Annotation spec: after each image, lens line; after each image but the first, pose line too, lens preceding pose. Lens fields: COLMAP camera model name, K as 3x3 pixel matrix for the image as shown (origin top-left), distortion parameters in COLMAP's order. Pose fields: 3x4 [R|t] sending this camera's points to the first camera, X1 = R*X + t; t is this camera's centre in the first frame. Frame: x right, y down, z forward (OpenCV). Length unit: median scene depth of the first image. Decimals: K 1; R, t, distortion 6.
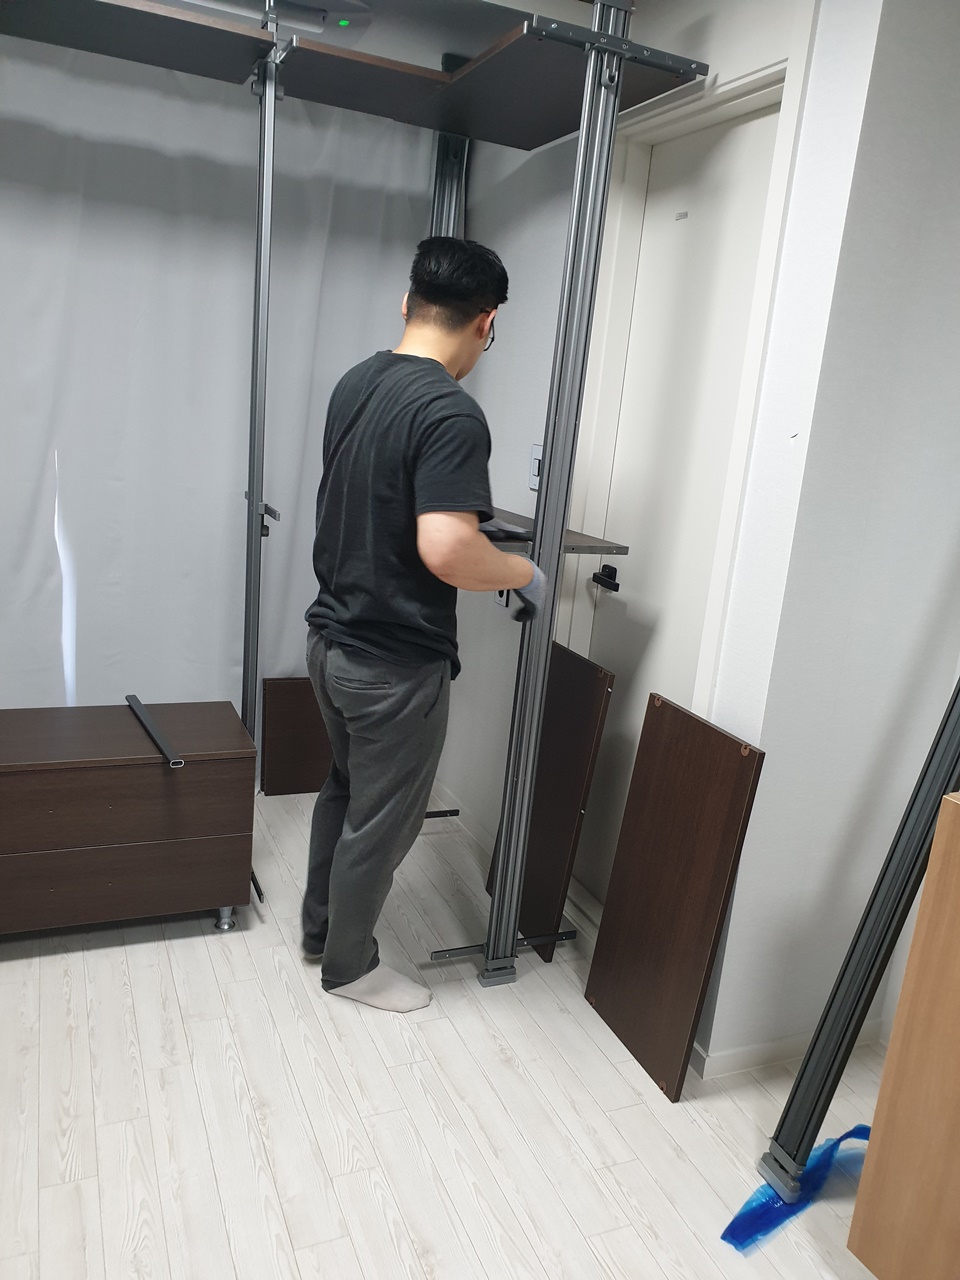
lens RADIAL K [[999.9, 0, 495.2], [0, 999.9, 646.3], [0, 0, 1]] dist [0.013107, 0.002644]
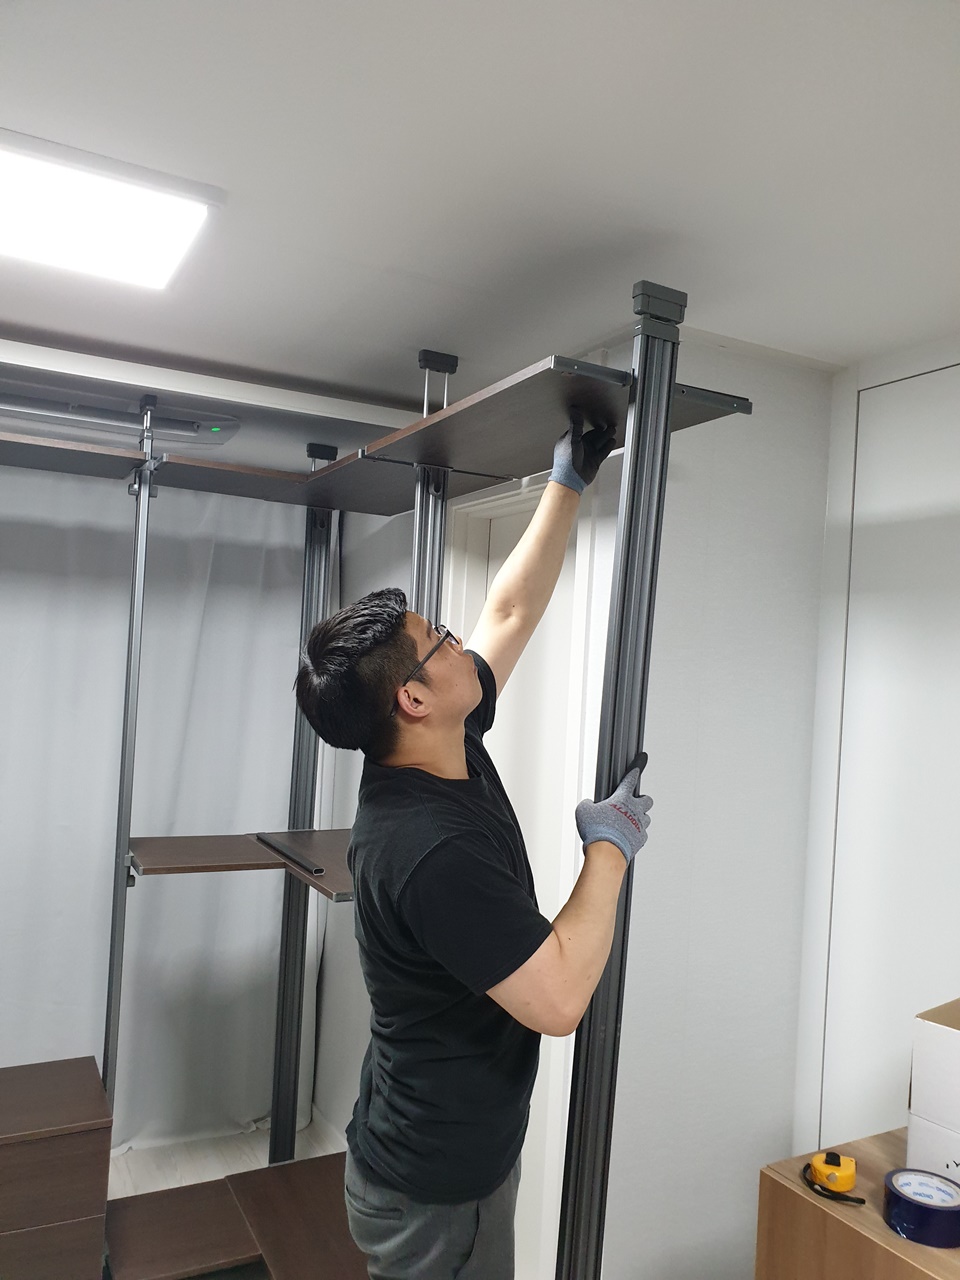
lens RADIAL K [[999.9, 0, 493.6], [0, 999.9, 642.9], [0, 0, 1]] dist [0.013107, 0.002644]
pose [[0.996649, -0.036497, 0.073202, 0.076675], [0.053749, 0.966815, -0.249761, -0.081501], [-0.061657, 0.252859, 0.965537, -0.070831]]
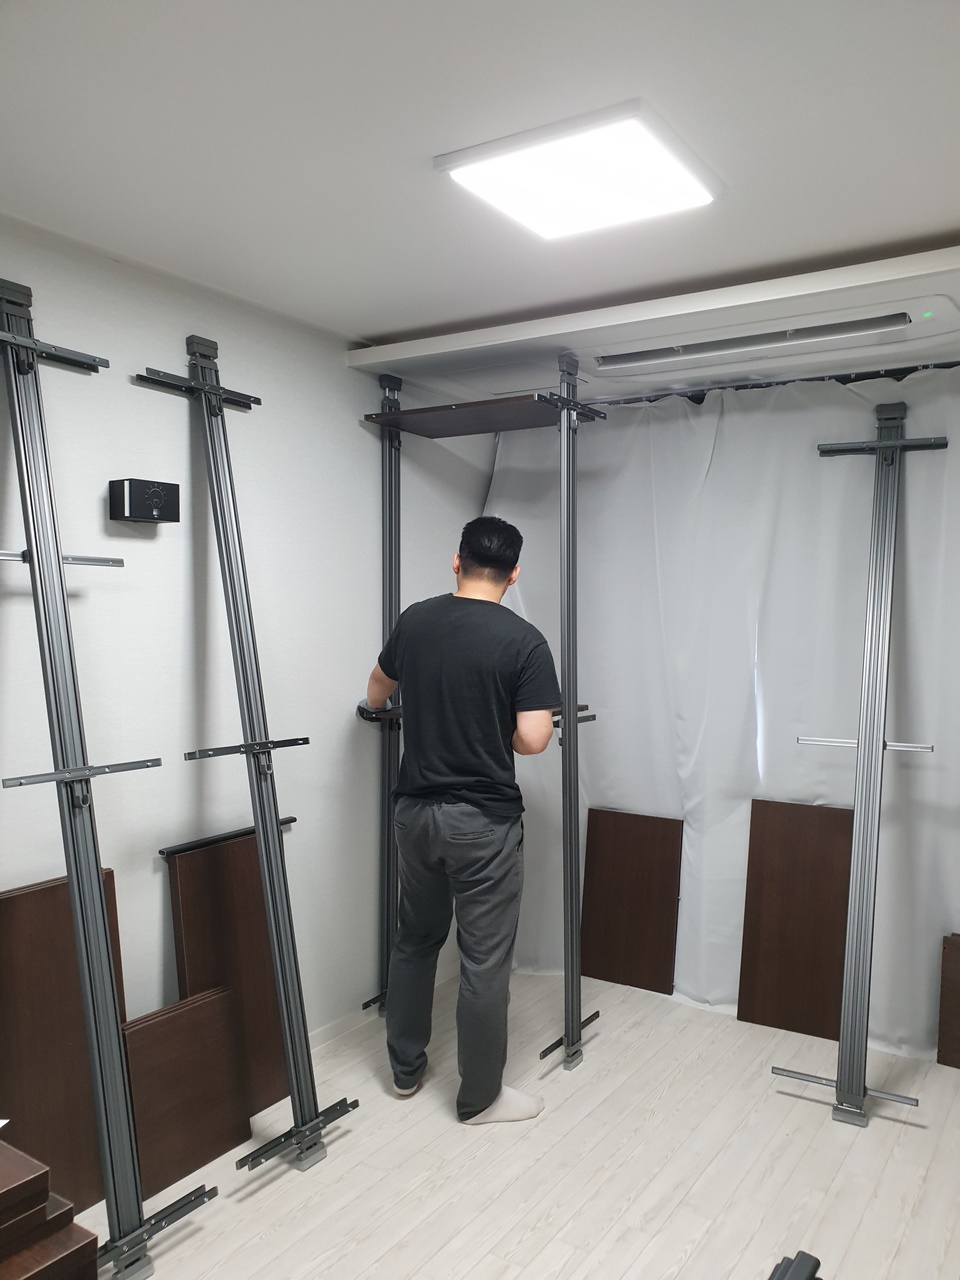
lens RADIAL K [[999.9, 0, 491.4], [0, 999.9, 647.0], [0, 0, 1]] dist [0.013107, 0.002644]
pose [[0.547309, -0.058440, -0.834888, 0.506104], [-0.158297, 0.972325, -0.171832, 0.002320], [0.821824, 0.226206, 0.522912, 0.114379]]
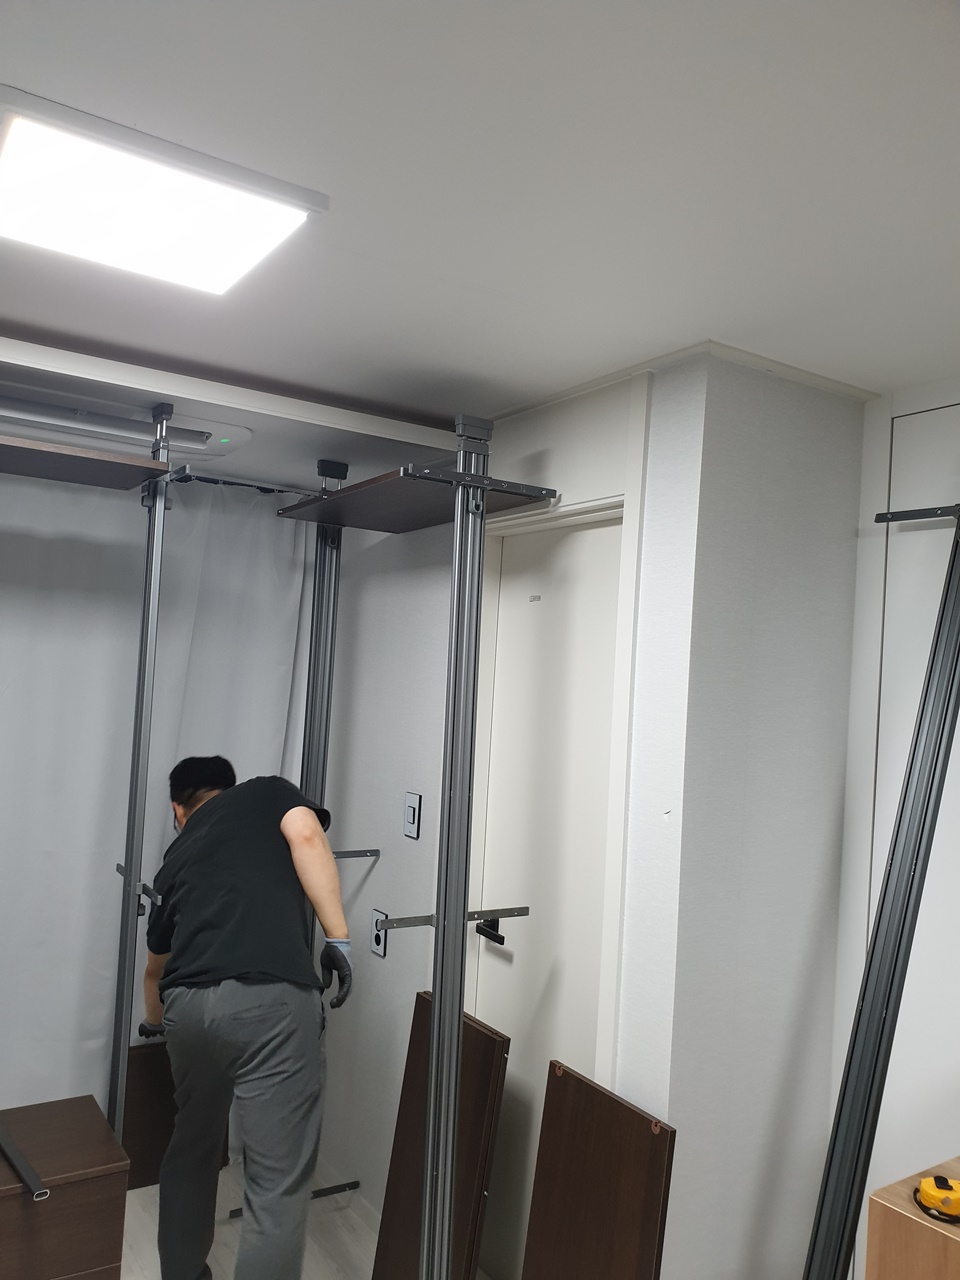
lens RADIAL K [[999.9, 0, 477.6], [0, 999.9, 651.5], [0, 0, 1]] dist [0.013107, 0.002644]
pose [[0.986904, -0.030357, 0.158424, -0.059383], [0.069653, 0.966050, -0.248787, -0.101204], [-0.145493, 0.256564, 0.955514, -0.044212]]
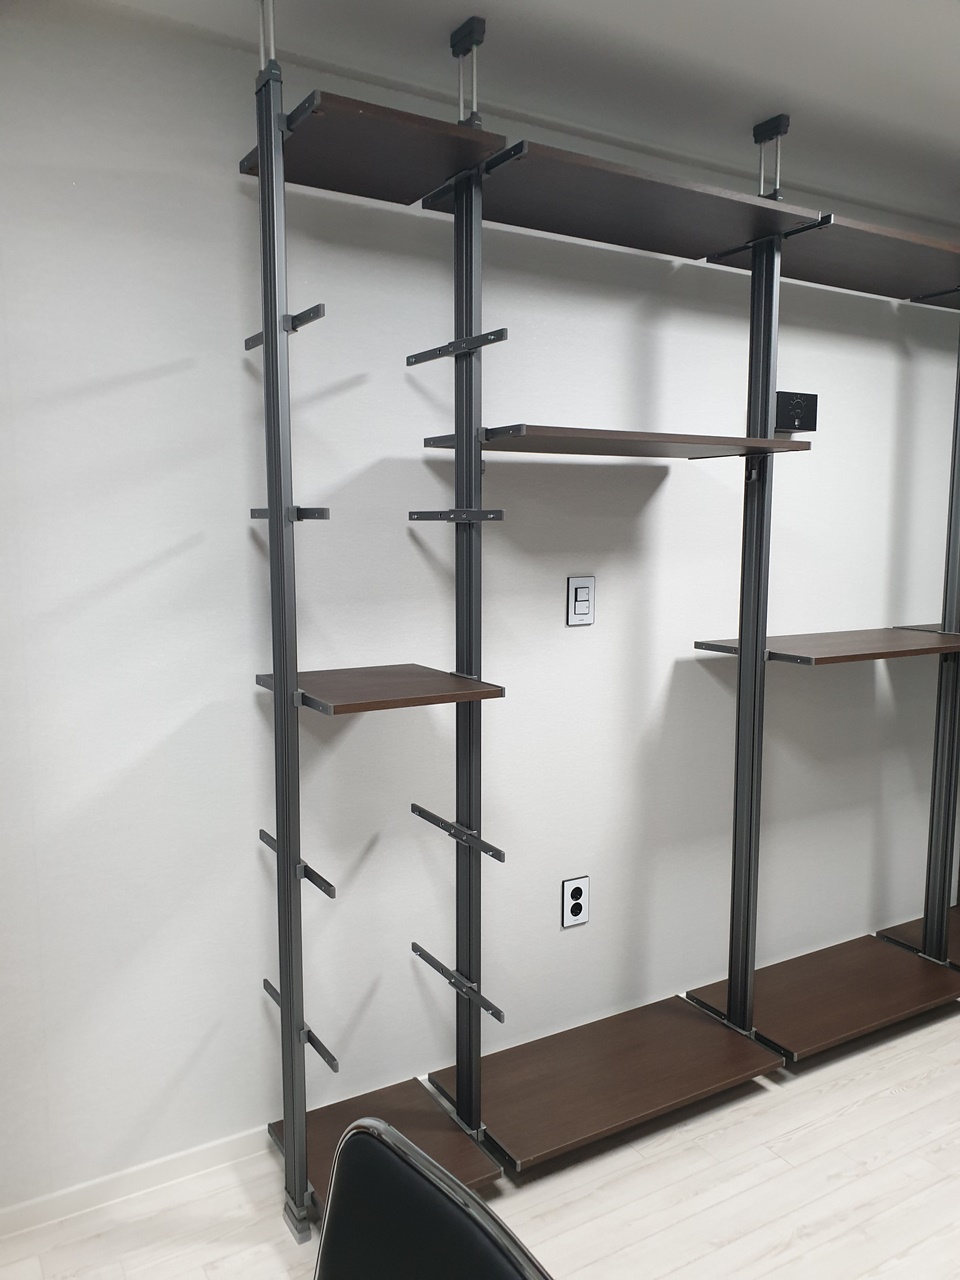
lens RADIAL K [[999.9, 0, 488.8], [0, 999.9, 653.6], [0, 0, 1]] dist [0.013107, 0.002644]
pose [[0.128193, 0.035036, -0.991130, 0.519170], [-0.230081, 0.973160, 0.004643, 0.068776], [0.964691, 0.227445, 0.132813, -0.090471]]
